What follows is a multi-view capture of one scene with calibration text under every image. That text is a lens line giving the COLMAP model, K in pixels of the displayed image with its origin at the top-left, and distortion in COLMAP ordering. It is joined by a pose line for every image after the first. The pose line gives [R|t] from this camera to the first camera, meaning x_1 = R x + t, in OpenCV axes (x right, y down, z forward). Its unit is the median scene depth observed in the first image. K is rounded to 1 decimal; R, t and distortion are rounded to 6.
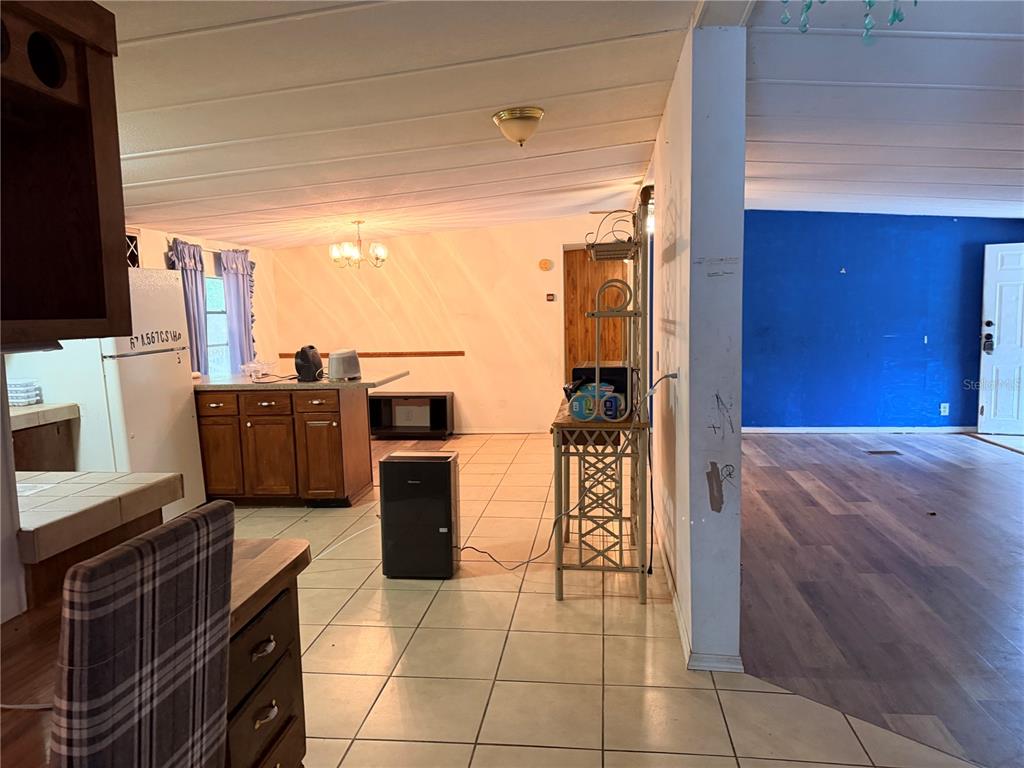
lens RADIAL K [[722.3, 0, 530.7], [0, 722.3, 383.4], [0, 0, 1]] dist [-0.005276, -0.006550]
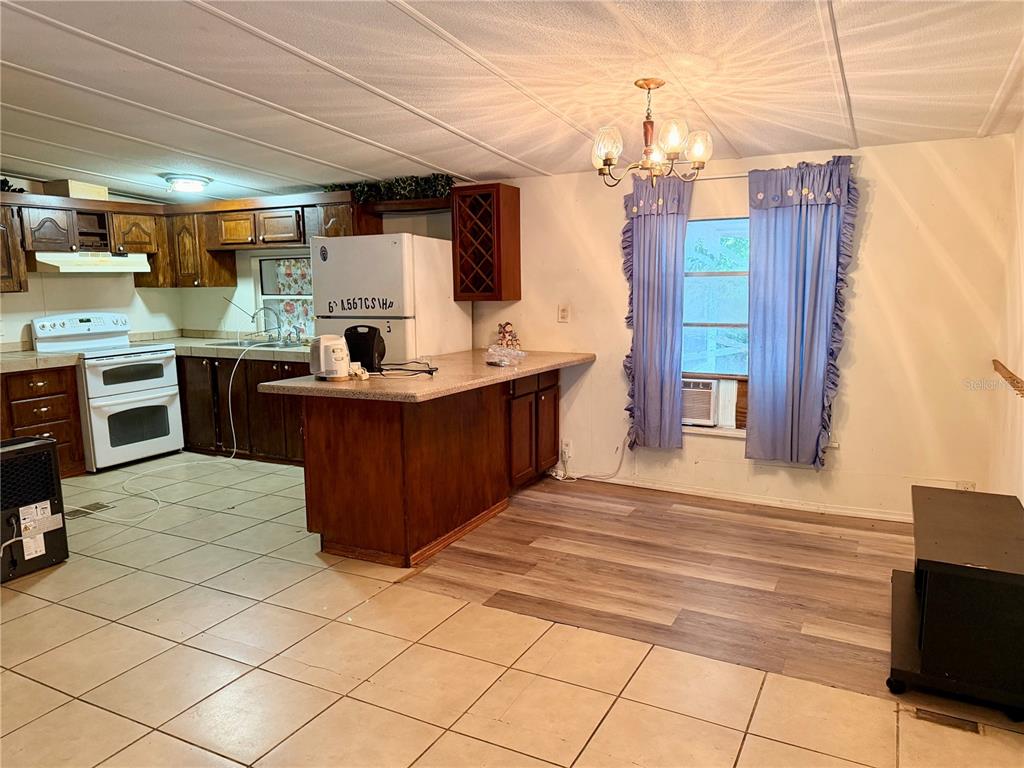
lens RADIAL K [[731.1, 0, 512.0], [0, 731.1, 384.0], [0, 0, 1]] dist [0.008943, 0.002142]
pose [[-0.360370, 0.158852, -0.919184, 0.351736], [-0.078687, 0.976704, 0.199642, -0.164235], [0.929485, 0.144272, -0.339475, 1.457820]]
